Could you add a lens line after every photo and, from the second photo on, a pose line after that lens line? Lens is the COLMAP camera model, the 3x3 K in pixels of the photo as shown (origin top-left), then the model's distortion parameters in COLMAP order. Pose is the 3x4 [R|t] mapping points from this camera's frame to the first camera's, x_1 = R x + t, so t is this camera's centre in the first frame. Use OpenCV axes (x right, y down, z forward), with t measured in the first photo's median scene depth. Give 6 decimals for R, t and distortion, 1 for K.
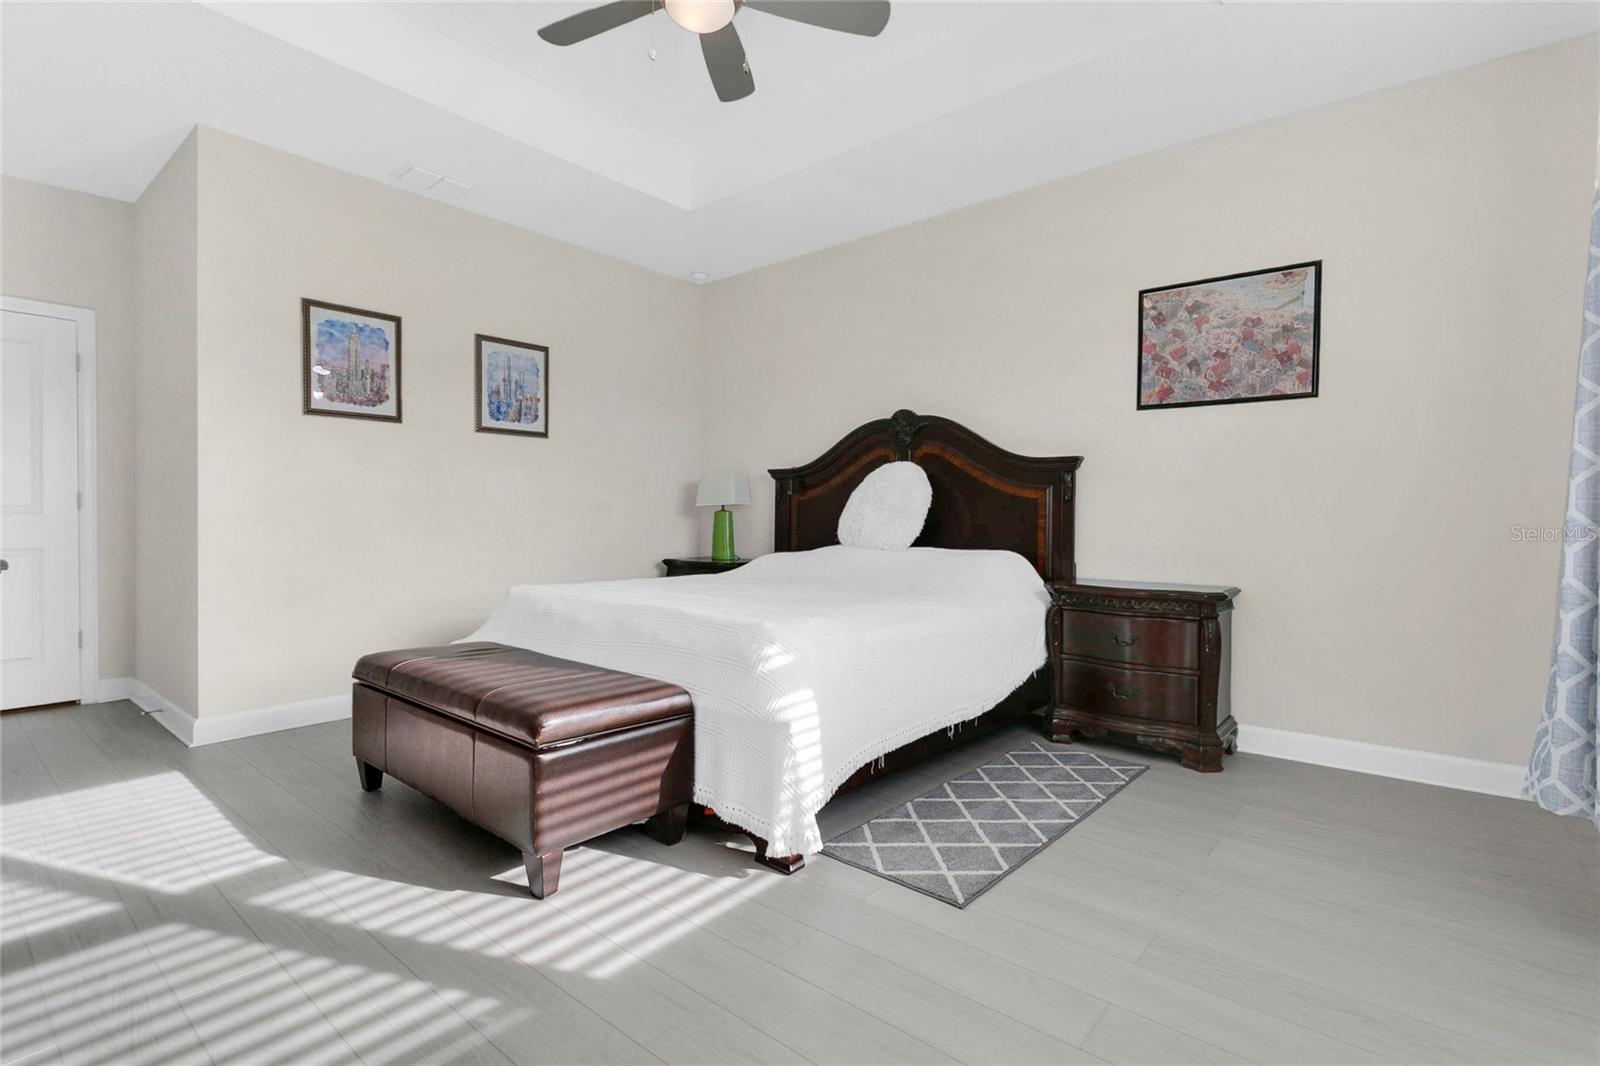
lens RADIAL K [[768.3, 0, 806.2], [0, 768.3, 525.7], [0, 0, 1]] dist [0.001553, 0.000274]
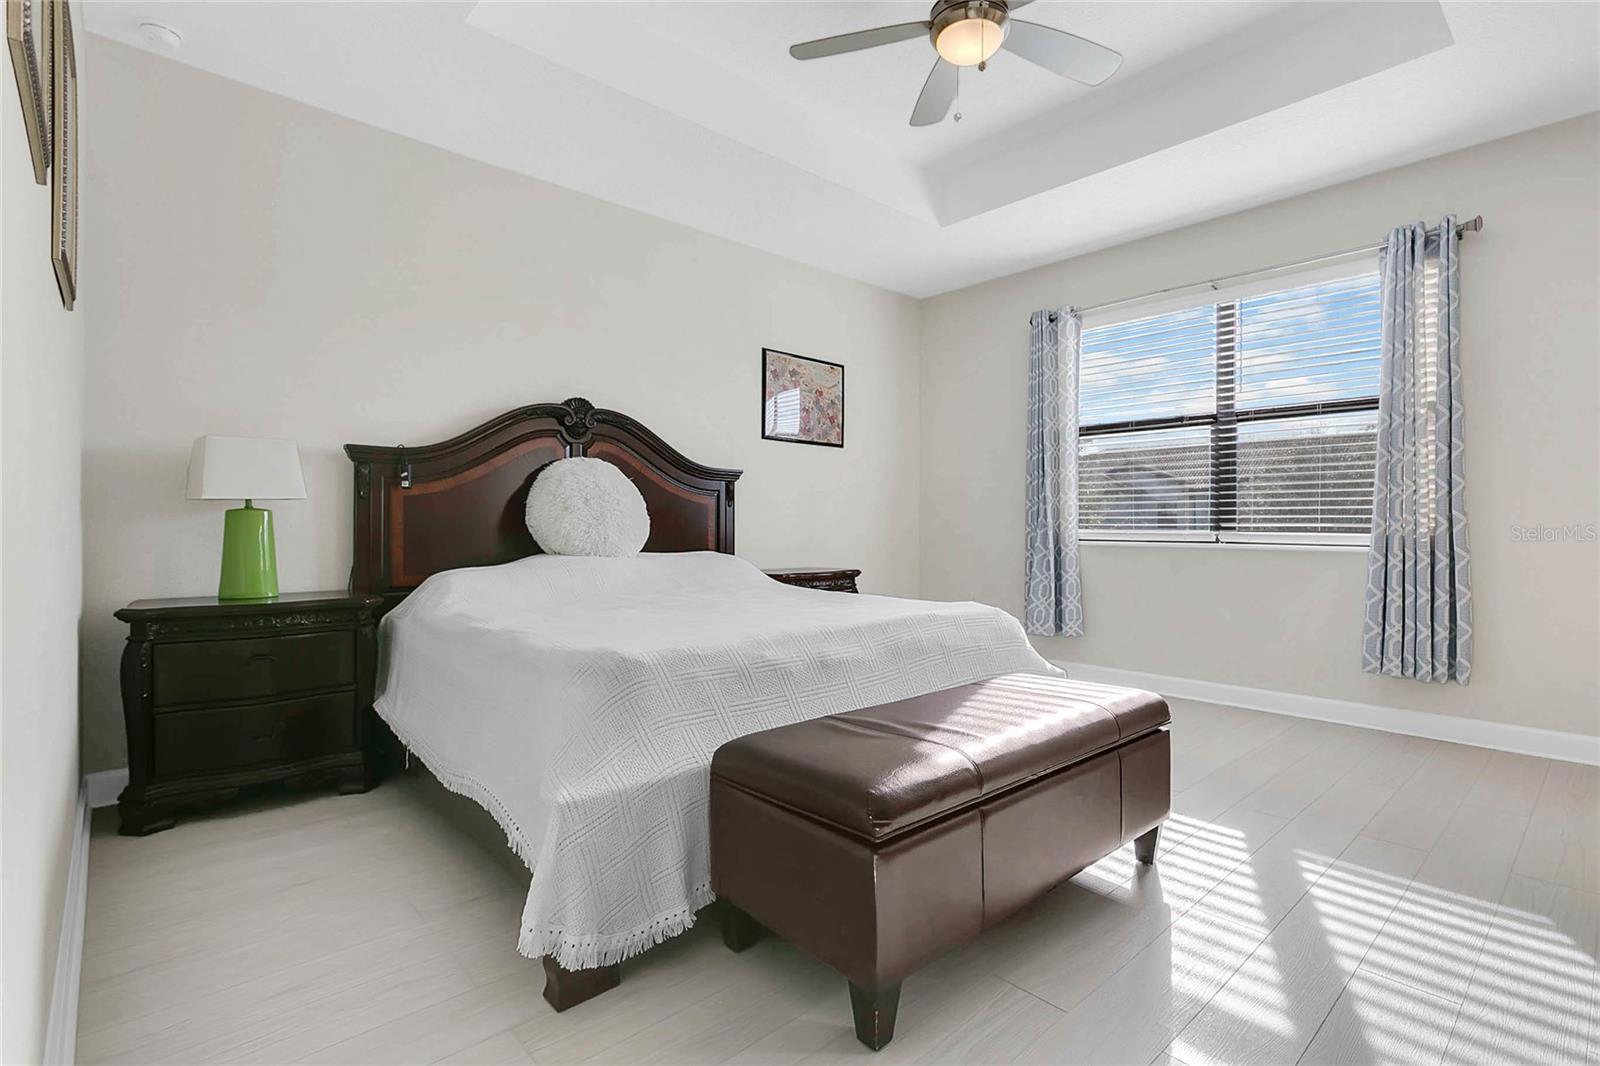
lens RADIAL K [[768.3, 0, 806.2], [0, 768.3, 525.7], [0, 0, 1]] dist [0.001553, 0.000274]
pose [[0.129242, -0.000092, 0.991613, -0.915874], [0.017984, 0.999836, -0.002251, 0.001251], [-0.991450, 0.018124, 0.129223, 0.819275]]
